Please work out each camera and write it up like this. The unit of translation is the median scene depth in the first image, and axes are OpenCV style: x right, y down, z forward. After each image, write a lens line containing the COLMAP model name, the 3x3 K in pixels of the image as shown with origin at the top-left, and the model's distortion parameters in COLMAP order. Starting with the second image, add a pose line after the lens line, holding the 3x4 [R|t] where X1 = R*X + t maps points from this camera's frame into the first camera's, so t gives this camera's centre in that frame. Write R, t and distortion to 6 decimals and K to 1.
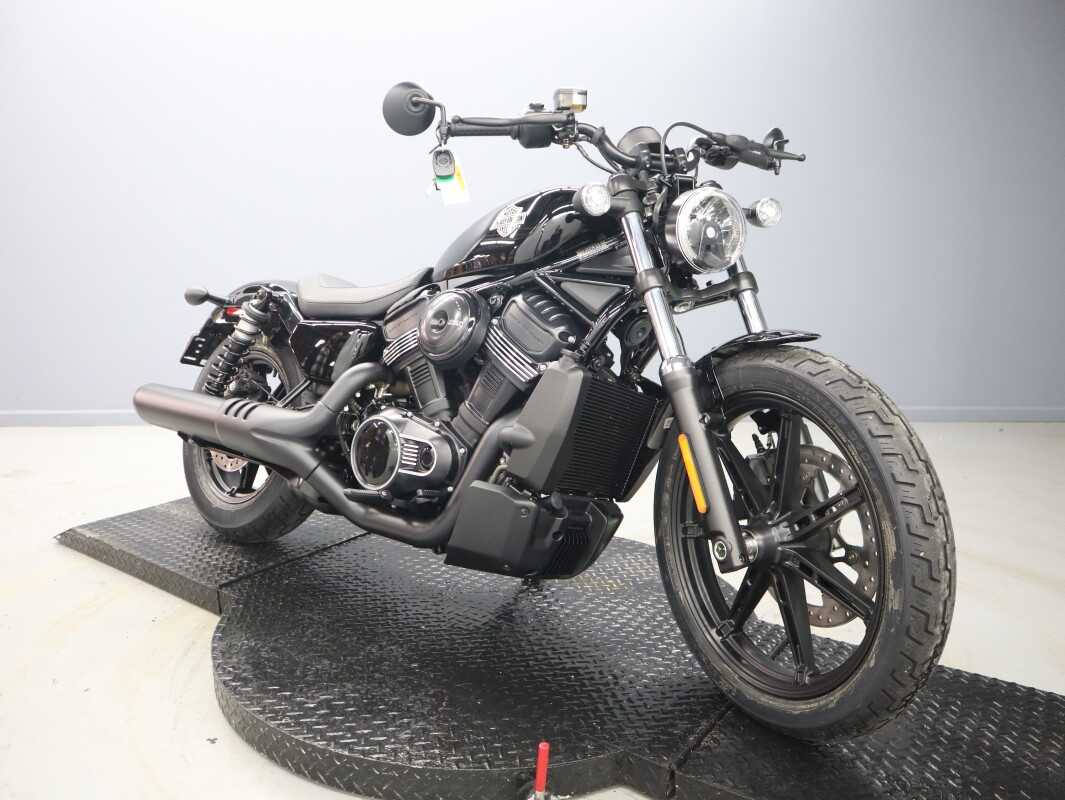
lens RADIAL K [[843.9, 0, 532.5], [0, 843.9, 400.0], [0, 0, 1]] dist [-0.124029, 0.092890]
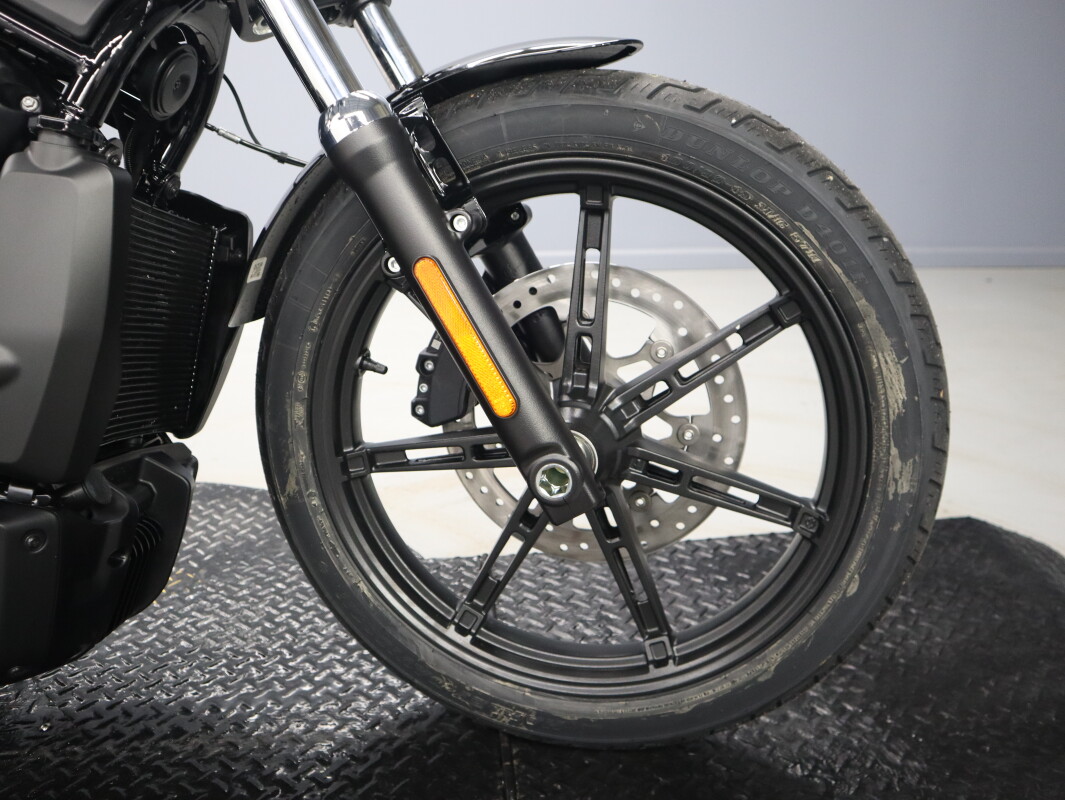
lens RADIAL K [[843.9, 0, 532.5], [0, 843.9, 400.0], [0, 0, 1]] dist [-0.124029, 0.092890]
pose [[0.627651, -0.217257, 0.747565, -0.151482], [0.111811, 0.975471, 0.189615, 0.036630], [-0.770424, -0.035427, 0.636547, 0.729947]]
